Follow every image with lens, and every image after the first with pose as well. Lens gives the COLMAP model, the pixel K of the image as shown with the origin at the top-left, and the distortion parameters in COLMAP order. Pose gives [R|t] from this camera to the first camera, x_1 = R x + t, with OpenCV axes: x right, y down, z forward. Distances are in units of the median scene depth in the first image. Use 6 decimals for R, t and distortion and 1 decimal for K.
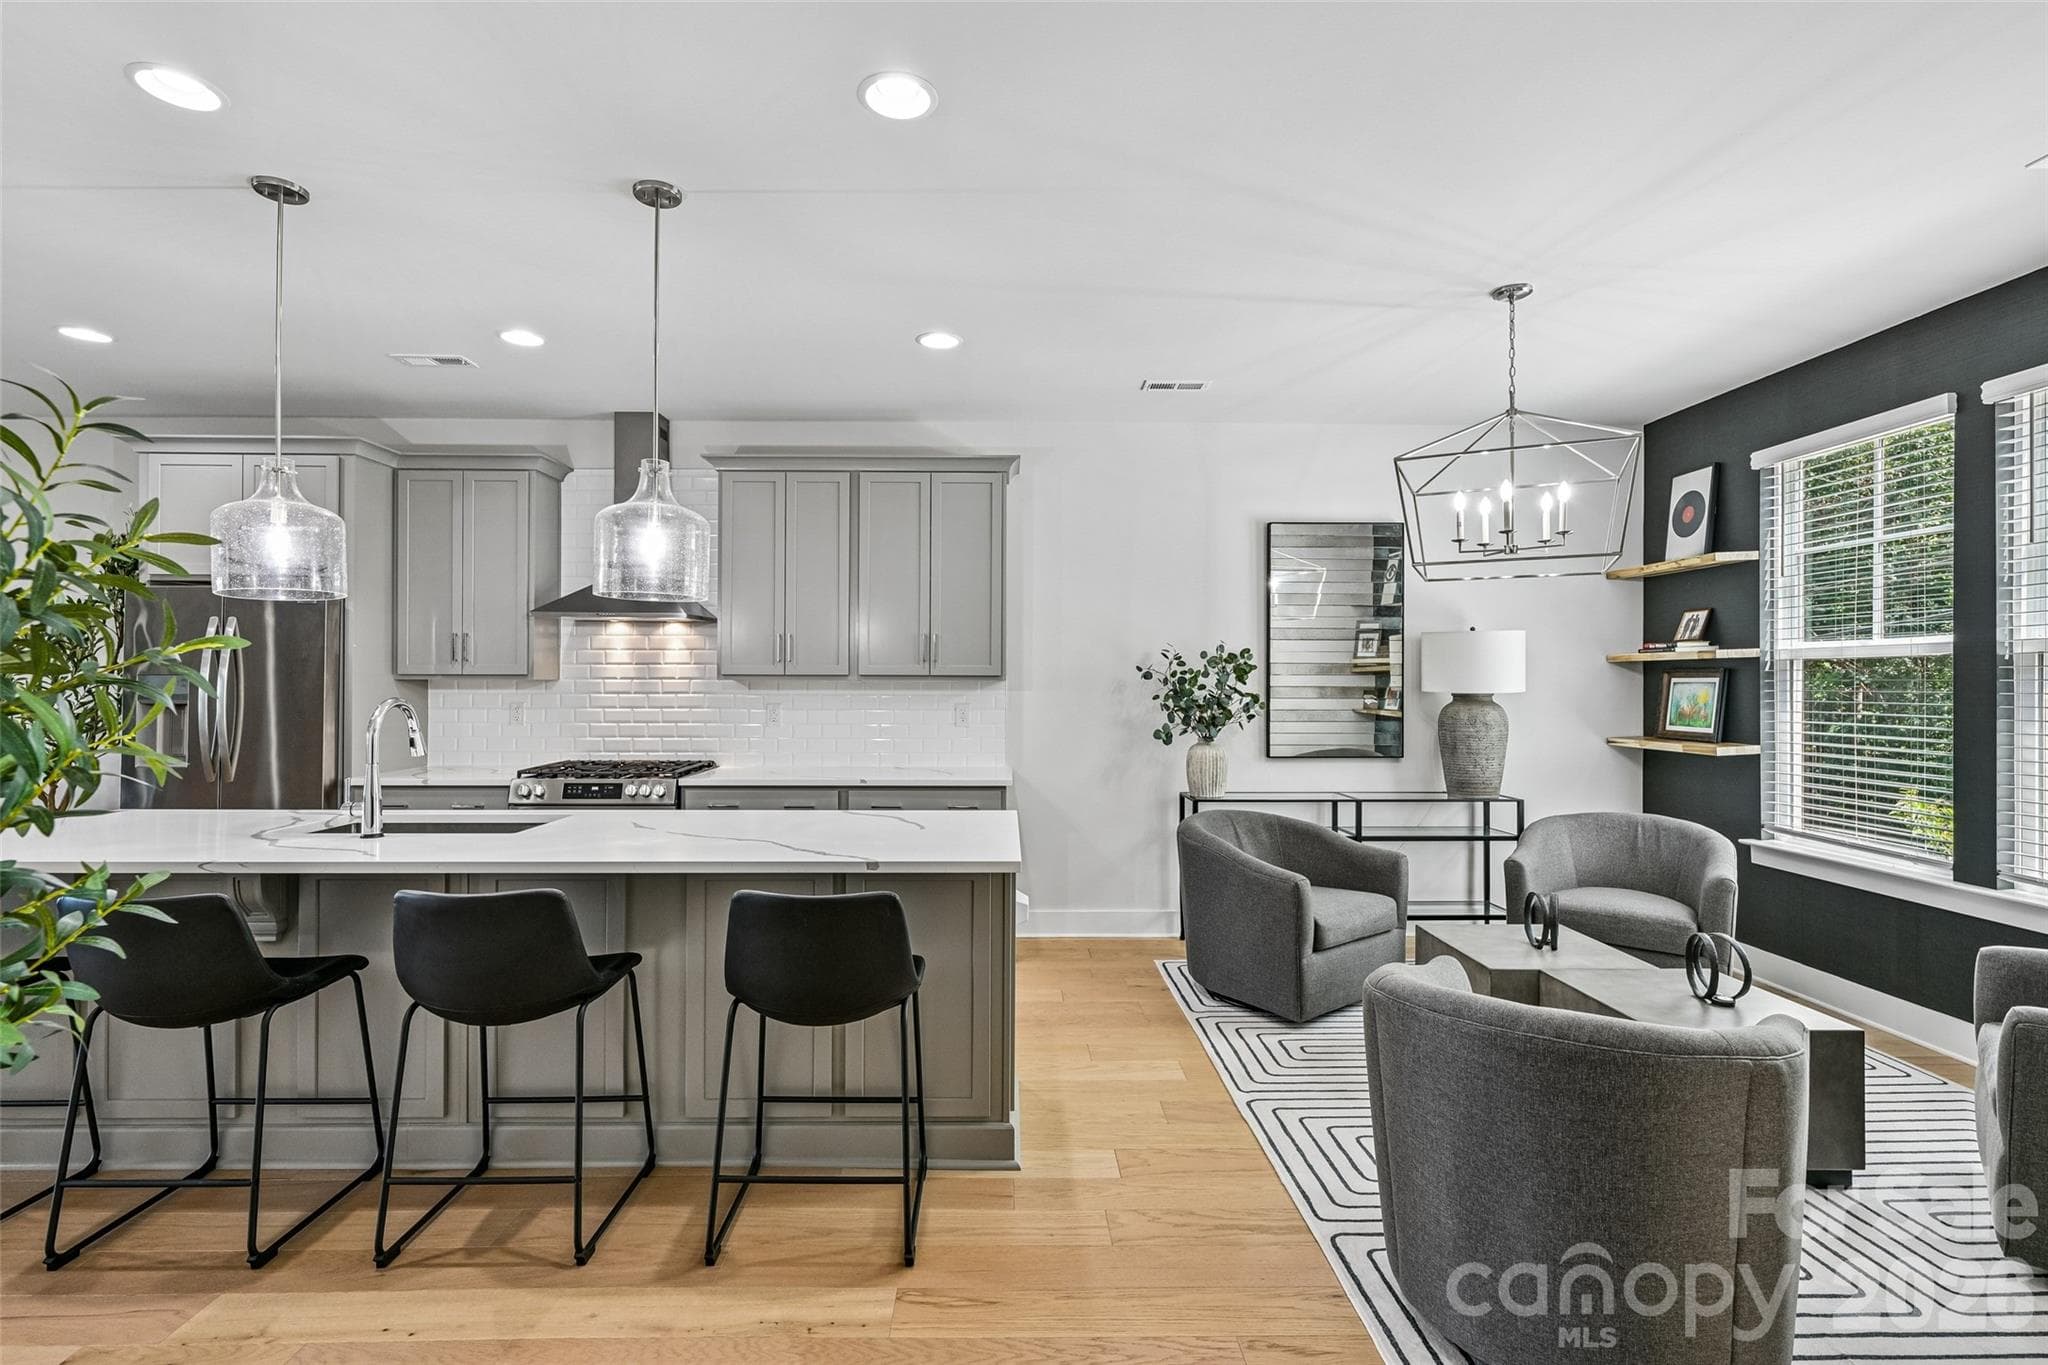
lens RADIAL K [[964.3, 0, 1024.0], [0, 964.3, 682.5], [0, 0, 1]] dist [0.000927, 0.000185]
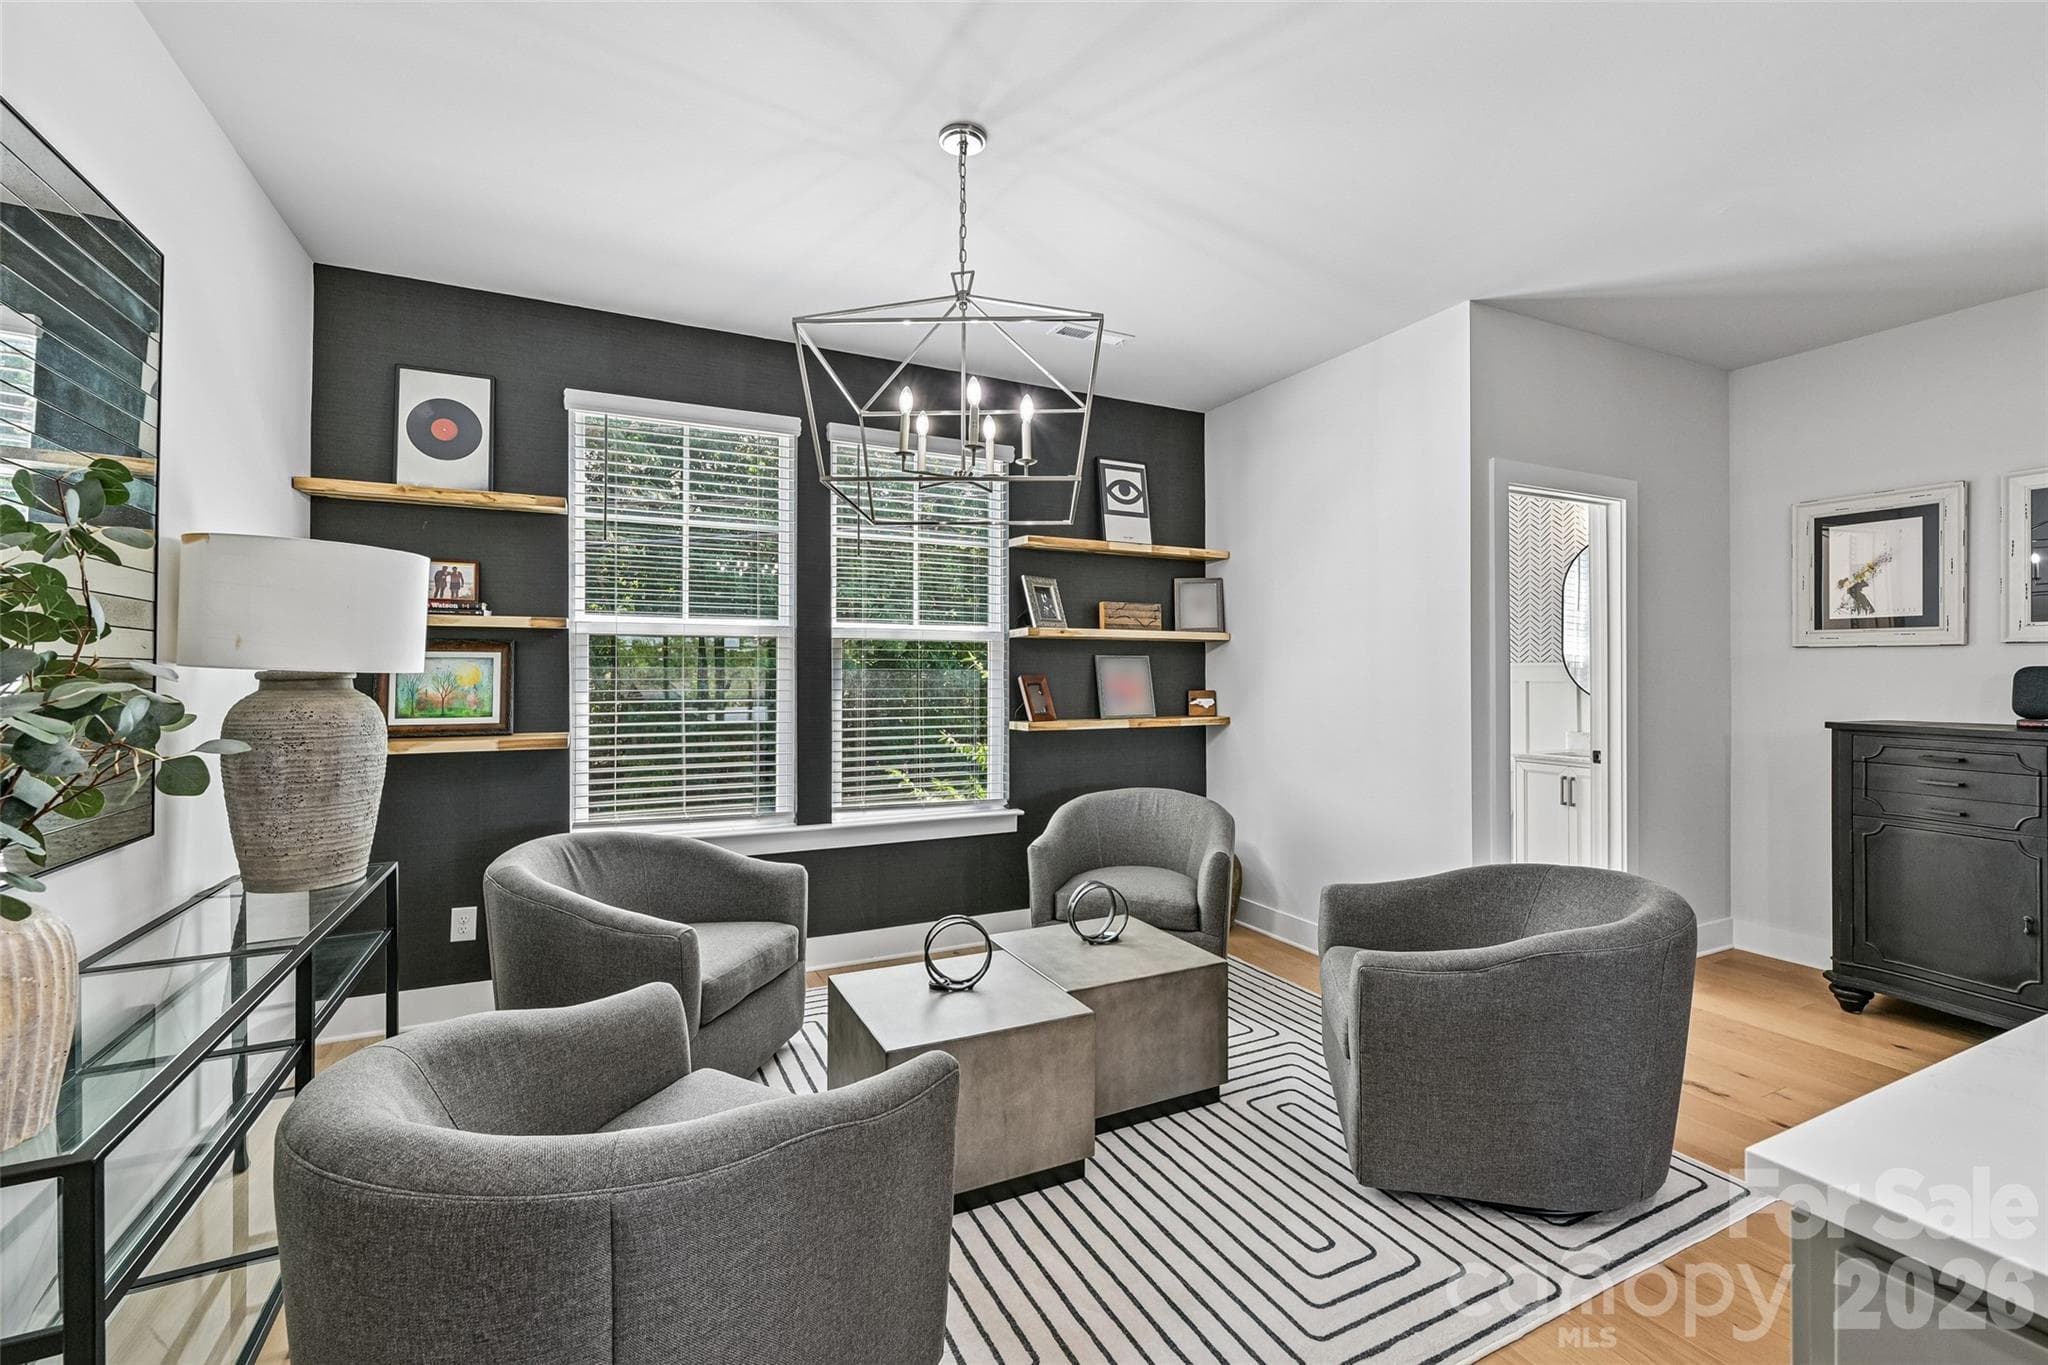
lens RADIAL K [[851.1, 0, 1008.5], [0, 851.1, 673.9], [0, 0, 1]] dist [-0.008167, 0.000022]
pose [[-0.410833, -0.003234, 0.911705, -0.082512], [-0.001540, 0.999995, 0.002853, 0.010132], [-0.911709, -0.000232, -0.410836, 0.901085]]
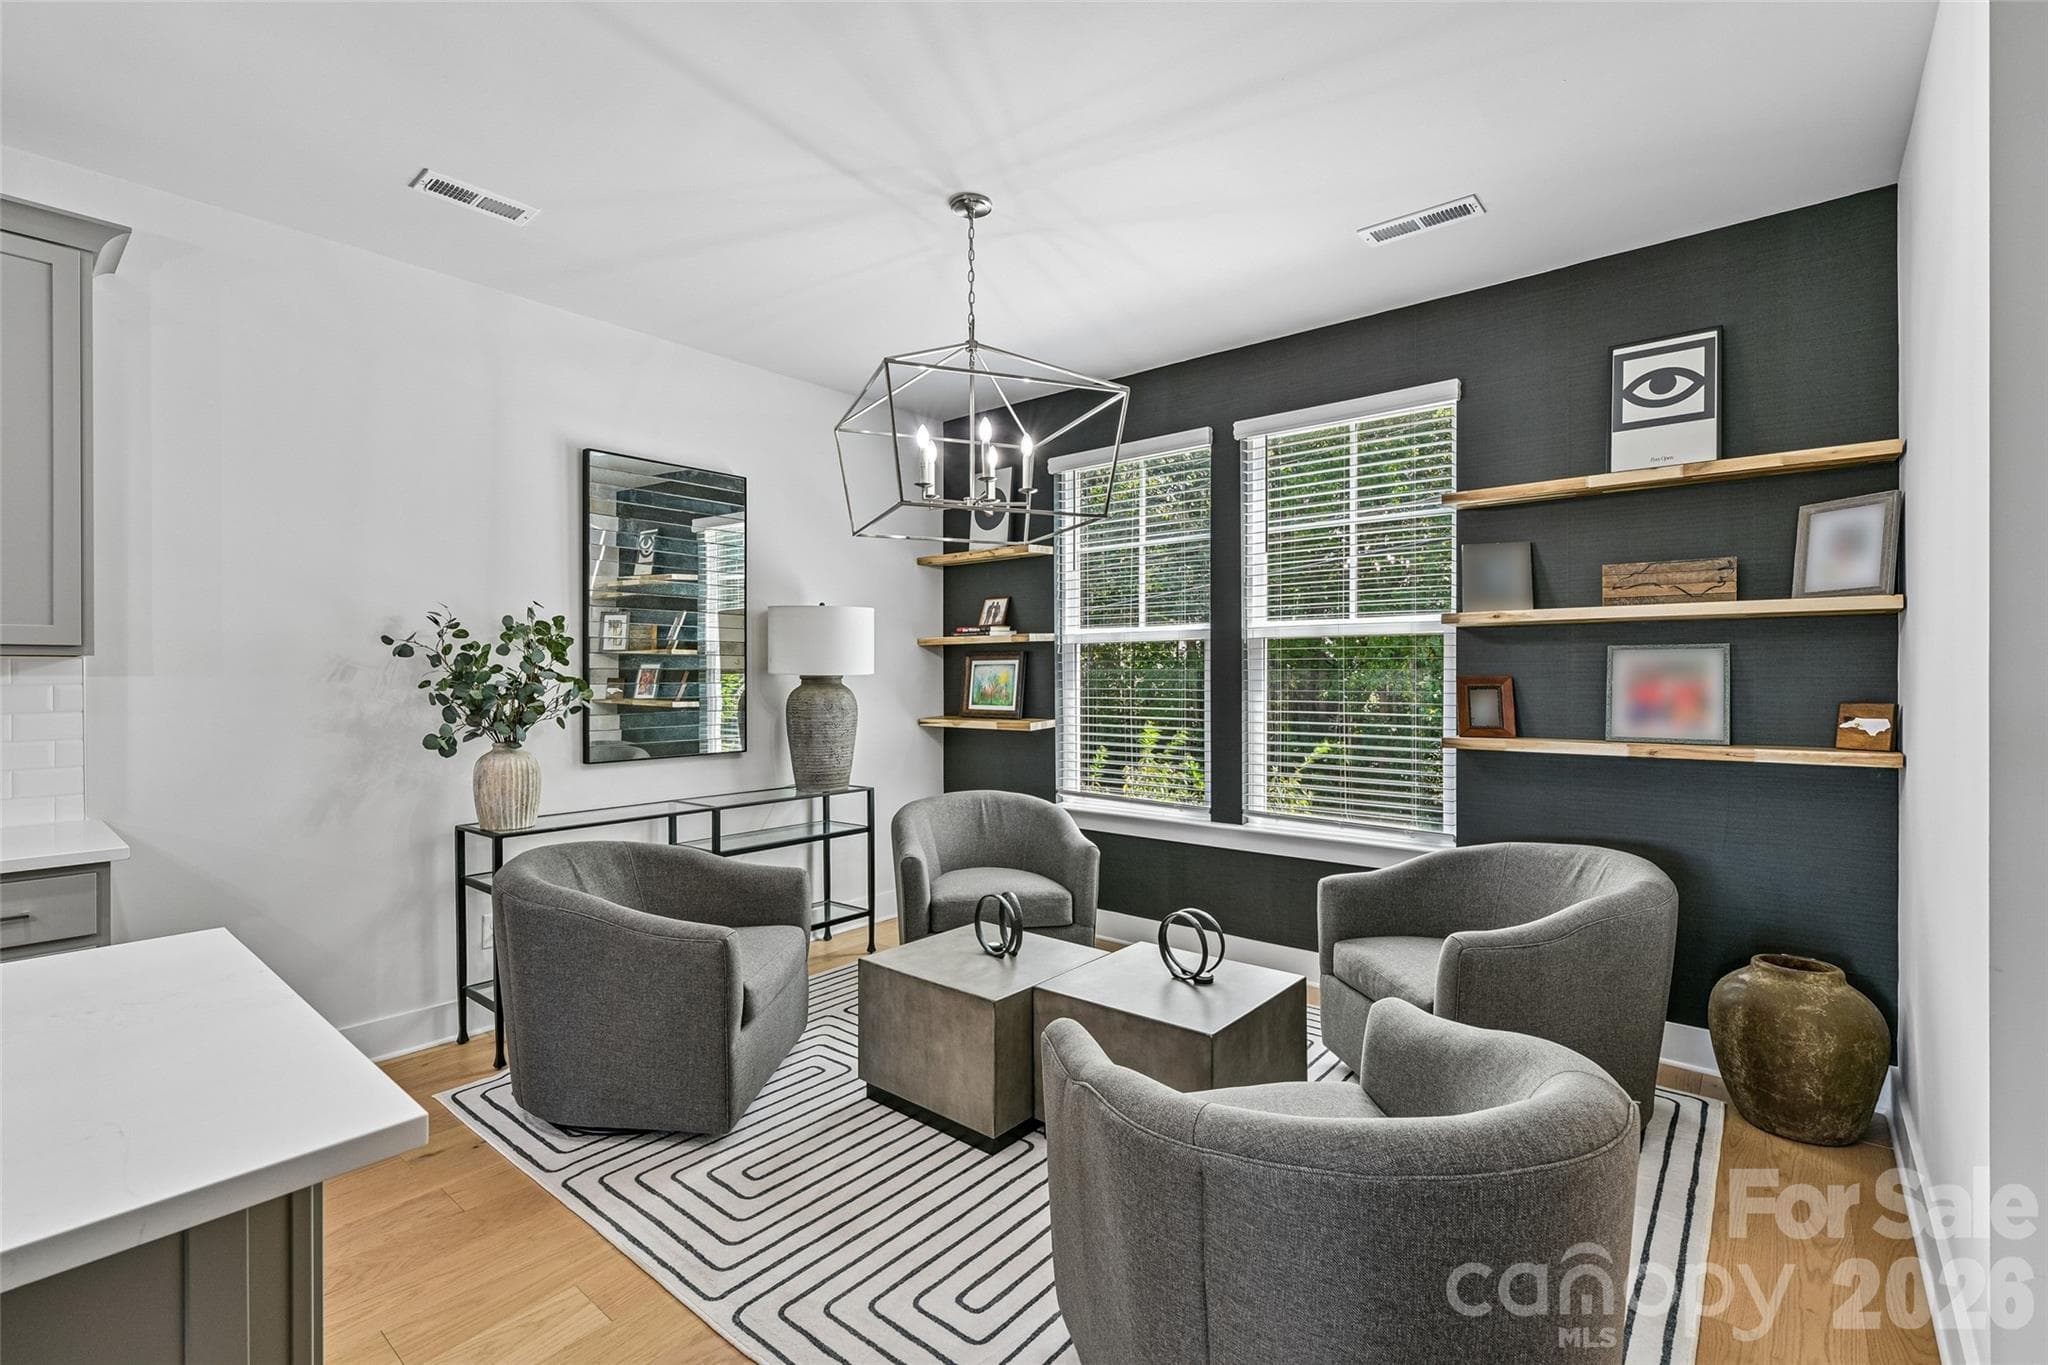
lens RADIAL K [[907.2, 0, 1018.3], [0, 907.2, 679.3], [0, 0, 1]] dist [-0.003119, -0.000284]
pose [[0.661781, -0.008032, 0.749654, -0.056200], [0.004976, 0.999968, 0.006322, 0.010541], [-0.749681, -0.000453, 0.661800, 0.312772]]
